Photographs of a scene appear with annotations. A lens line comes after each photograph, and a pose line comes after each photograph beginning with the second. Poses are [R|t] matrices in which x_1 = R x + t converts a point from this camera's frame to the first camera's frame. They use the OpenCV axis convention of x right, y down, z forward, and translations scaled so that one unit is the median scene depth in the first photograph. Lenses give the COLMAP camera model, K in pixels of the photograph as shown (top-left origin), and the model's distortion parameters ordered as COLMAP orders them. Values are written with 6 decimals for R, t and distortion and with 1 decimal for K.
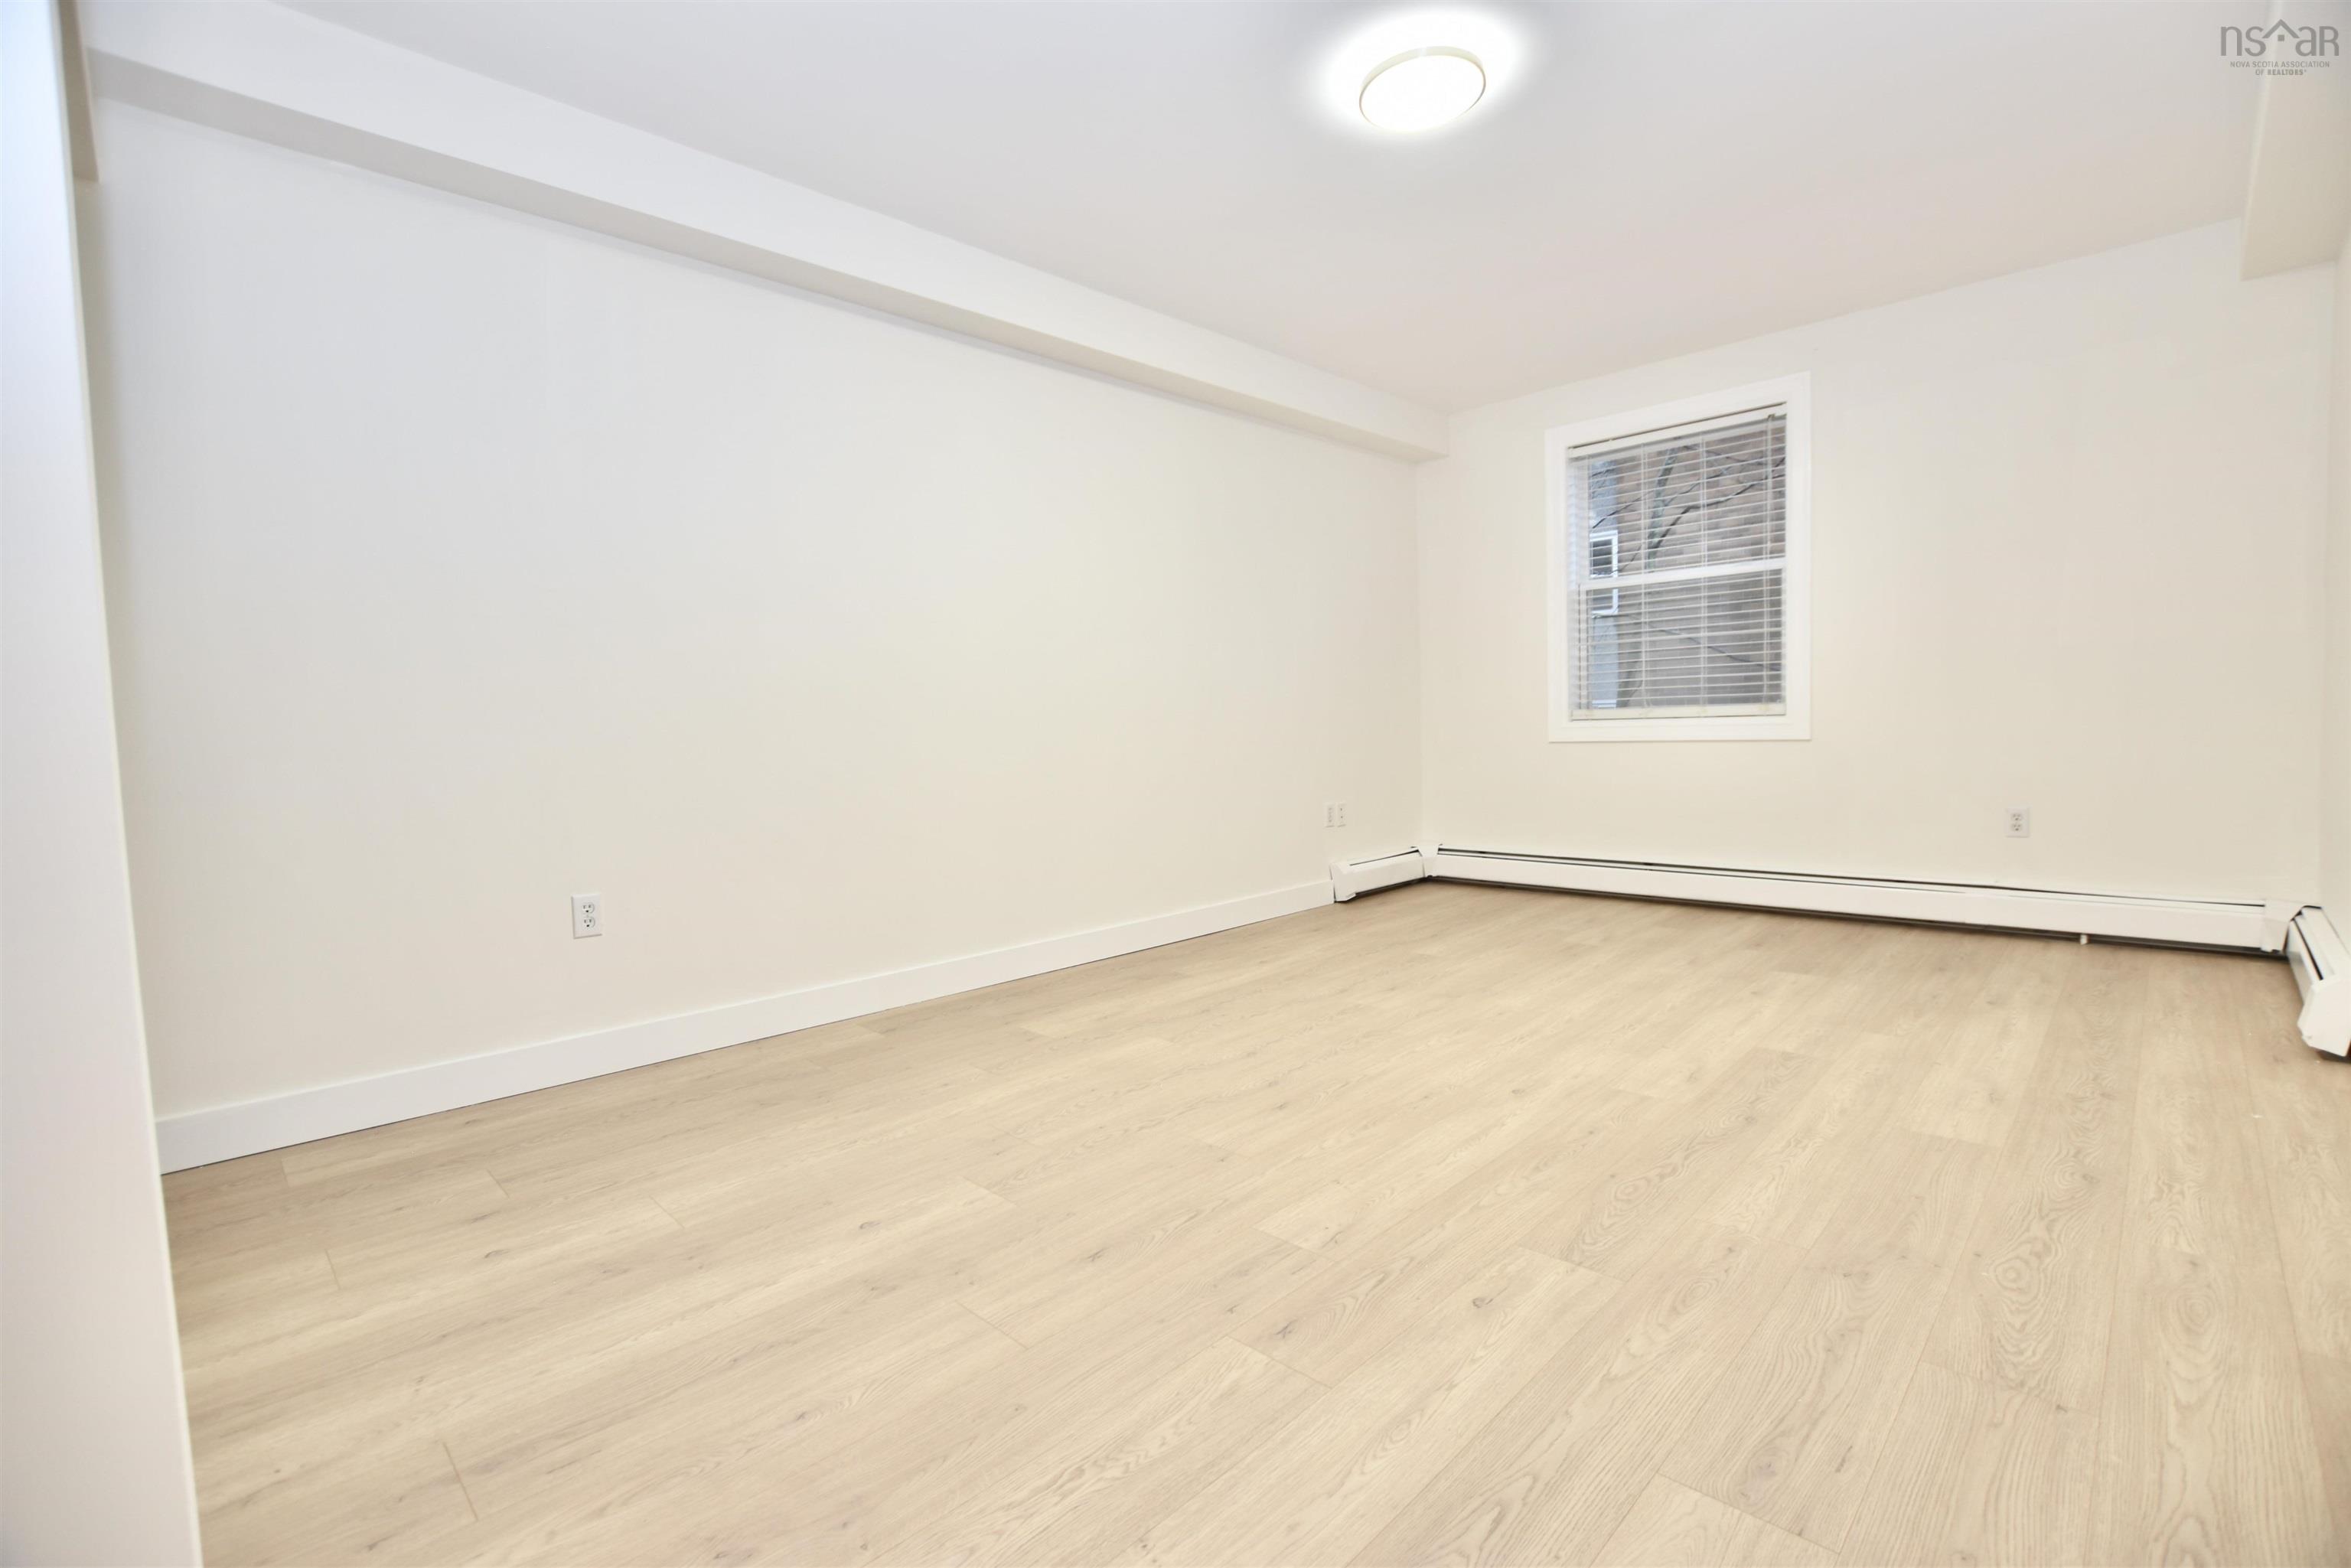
lens RADIAL K [[1032.5, 0, 1193.3], [0, 1032.5, 766.5], [0, 0, 1]] dist [-0.025745, -0.000429]
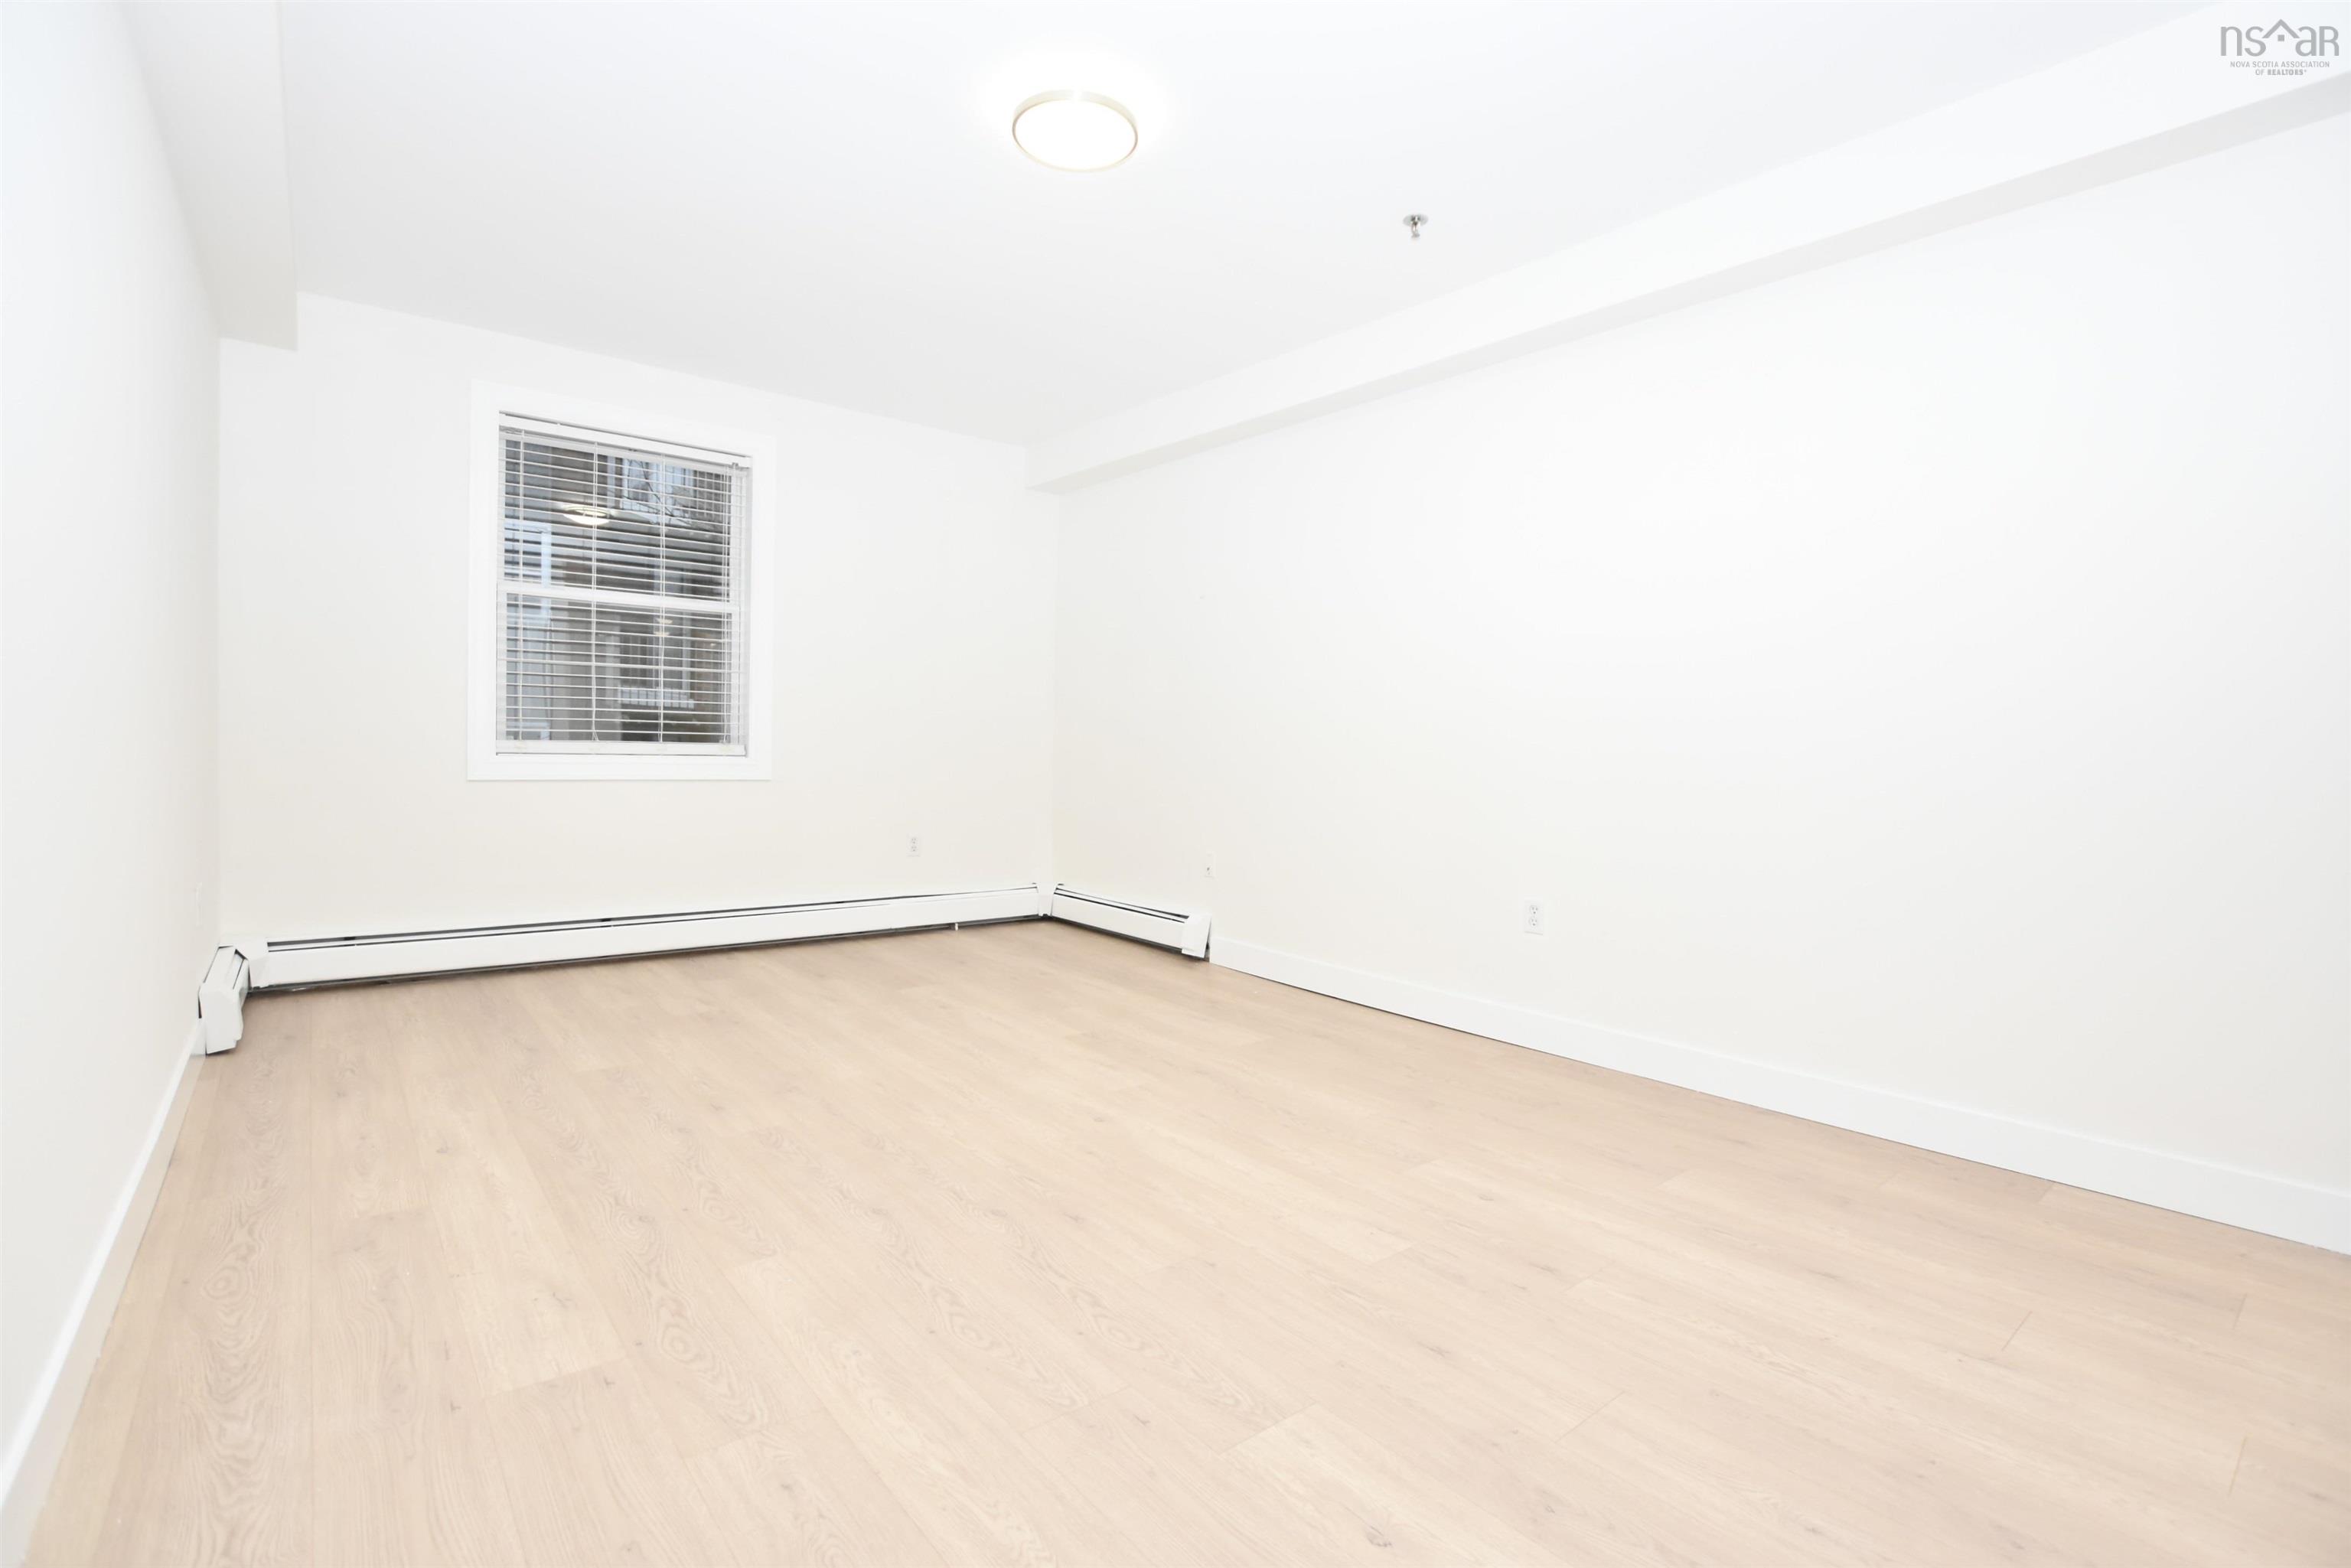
lens RADIAL K [[1032.5, 0, 1193.3], [0, 1032.5, 787.6], [0, 0, 1]] dist [-0.025745, -0.000429]
pose [[0.127013, -0.005453, 0.991886, -0.376236], [0.014441, 0.999889, 0.003648, -0.015208], [-0.991796, 0.013860, 0.127078, 0.394745]]
